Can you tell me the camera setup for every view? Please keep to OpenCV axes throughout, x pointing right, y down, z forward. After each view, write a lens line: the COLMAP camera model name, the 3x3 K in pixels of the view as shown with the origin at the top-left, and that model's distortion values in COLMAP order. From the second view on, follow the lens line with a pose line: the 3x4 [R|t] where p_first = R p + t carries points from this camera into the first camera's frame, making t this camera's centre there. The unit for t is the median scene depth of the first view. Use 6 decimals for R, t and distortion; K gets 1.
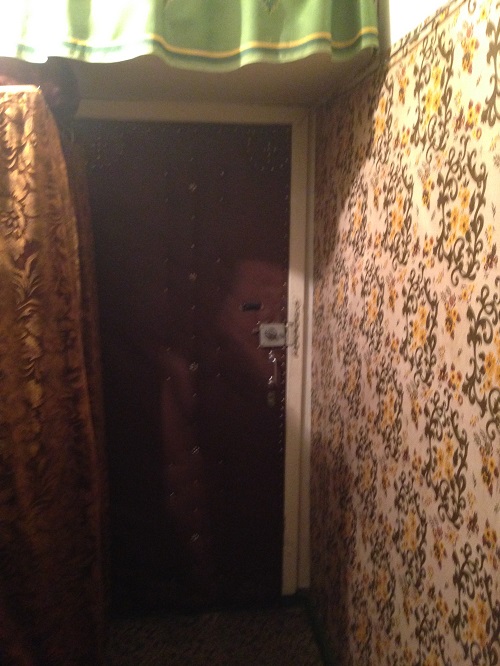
lens RADIAL K [[613.9, 0, 251.8], [0, 613.9, 329.2], [0, 0, 1]] dist [-0.043843, 0.000000]
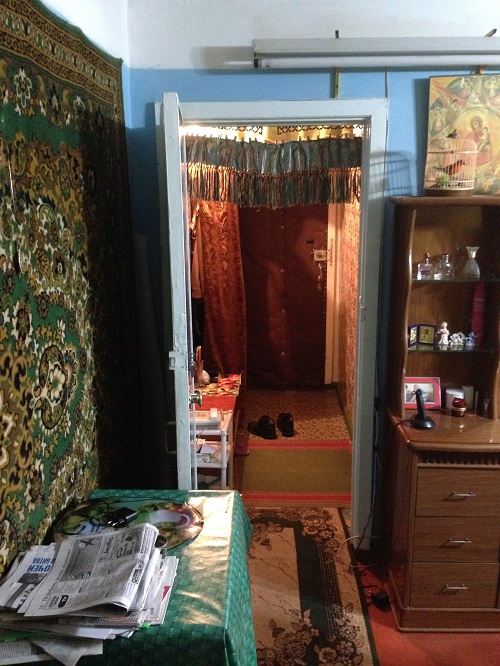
lens RADIAL K [[613.9, 0, 251.4], [0, 613.9, 337.1], [0, 0, 1]] dist [-0.043843, 0.000000]
pose [[0.986868, 0.013918, -0.160928, 0.142889], [-0.003463, 0.997875, 0.065065, 0.151568], [0.161491, -0.063654, 0.984819, -1.110456]]
